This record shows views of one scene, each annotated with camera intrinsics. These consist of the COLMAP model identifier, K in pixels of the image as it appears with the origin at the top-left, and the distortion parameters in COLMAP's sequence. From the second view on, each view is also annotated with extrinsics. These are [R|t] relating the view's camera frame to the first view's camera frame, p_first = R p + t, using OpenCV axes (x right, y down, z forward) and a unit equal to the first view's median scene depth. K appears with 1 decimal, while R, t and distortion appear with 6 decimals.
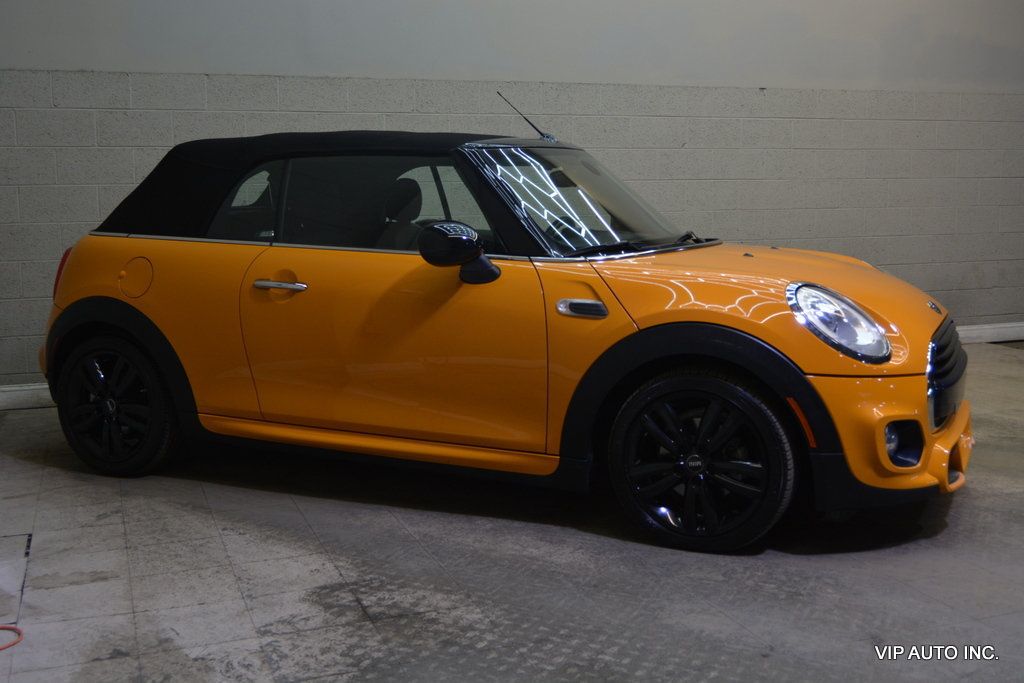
lens RADIAL K [[1123.8, 0, 512.0], [0, 1123.8, 341.5], [0, 0, 1]] dist [-0.004241, -0.008625]
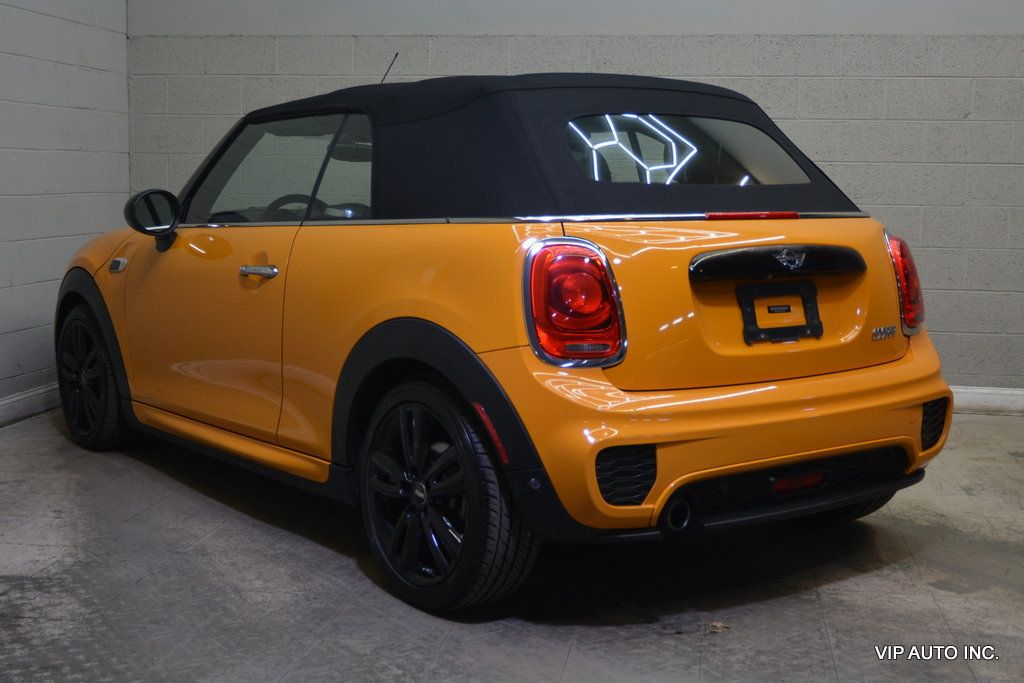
lens RADIAL K [[1335.9, 0, 512.0], [0, 1335.9, 341.5], [0, 0, 1]] dist [-0.003098, -0.020036]
pose [[0.872970, 0.081214, -0.480965, 0.692332], [-0.088363, 0.996058, 0.007808, -0.020104], [0.479703, 0.035683, 0.876705, 0.221428]]
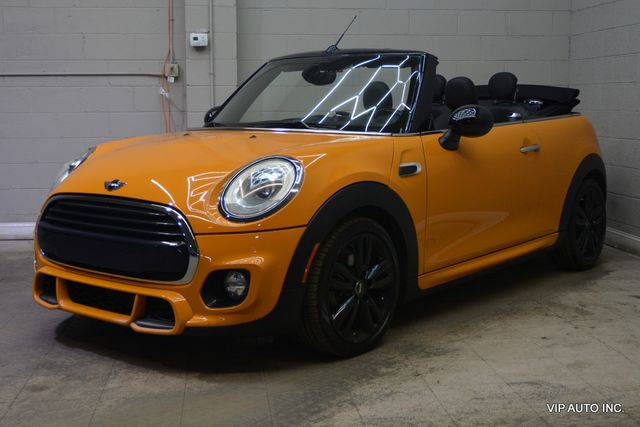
lens RADIAL K [[867.5, 0, 320.0], [0, 867.5, 213.5], [0, 0, 1]] dist [0.005760, -0.012865]
pose [[-0.239381, 0.135414, -0.961436, 1.409715], [-0.126172, 0.977491, 0.169090, -0.214393], [0.962693, 0.161784, -0.216907, 1.646751]]
